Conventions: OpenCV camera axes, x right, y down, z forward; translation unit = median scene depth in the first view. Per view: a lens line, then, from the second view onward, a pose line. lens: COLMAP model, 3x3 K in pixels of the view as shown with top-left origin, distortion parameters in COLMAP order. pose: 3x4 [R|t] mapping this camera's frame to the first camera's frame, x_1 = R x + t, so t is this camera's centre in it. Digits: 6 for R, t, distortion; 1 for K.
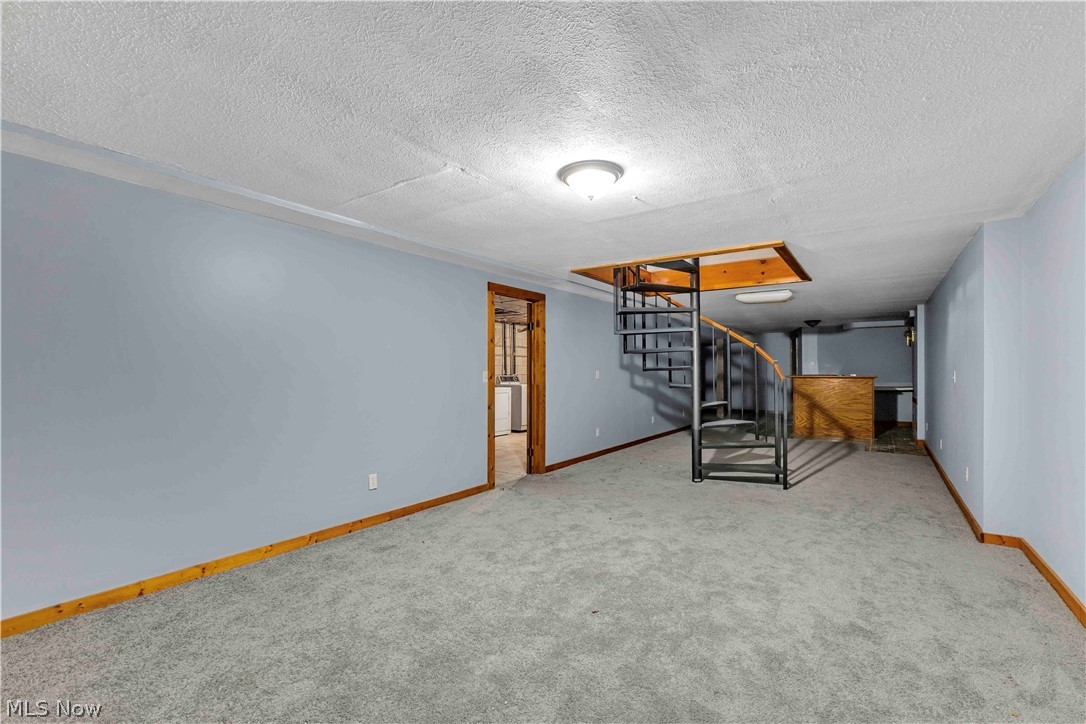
lens RADIAL K [[465.5, 0, 549.7], [0, 465.5, 369.3], [0, 0, 1]] dist [0.001840, 0.001571]
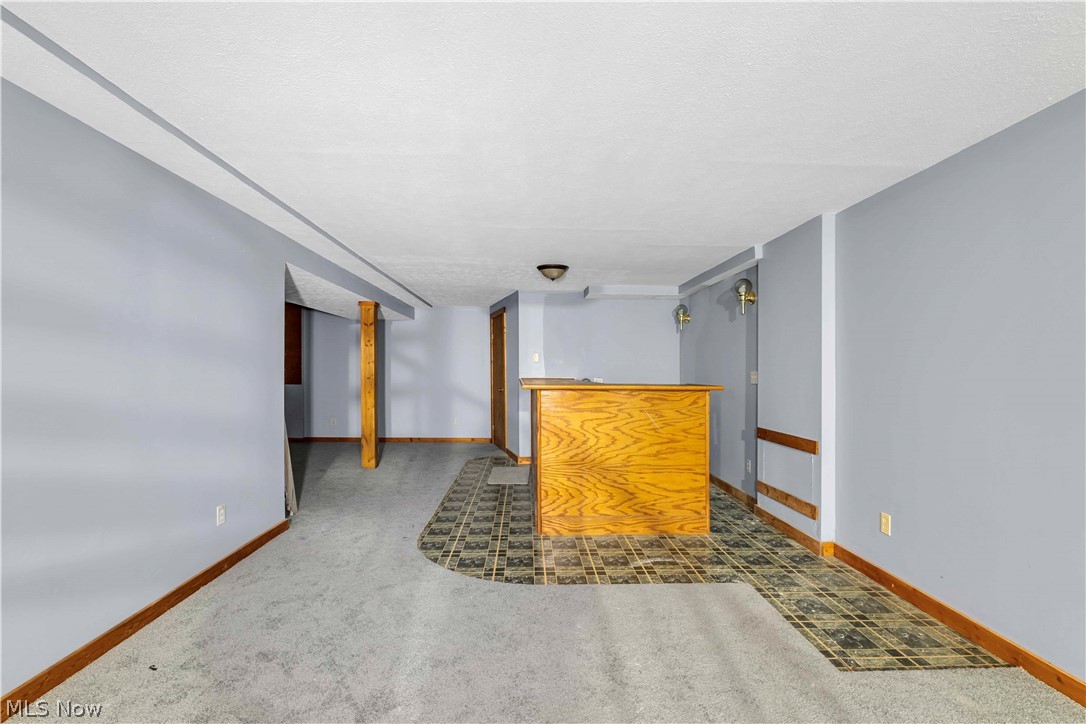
lens RADIAL K [[465.5, 0, 547.0], [0, 465.5, 368.6], [0, 0, 1]] dist [0.001840, 0.001571]
pose [[0.782664, 0.012009, 0.622329, 0.277270], [-0.012903, 0.999912, -0.003068, 0.002108], [-0.622311, -0.005628, 0.782750, 0.665707]]
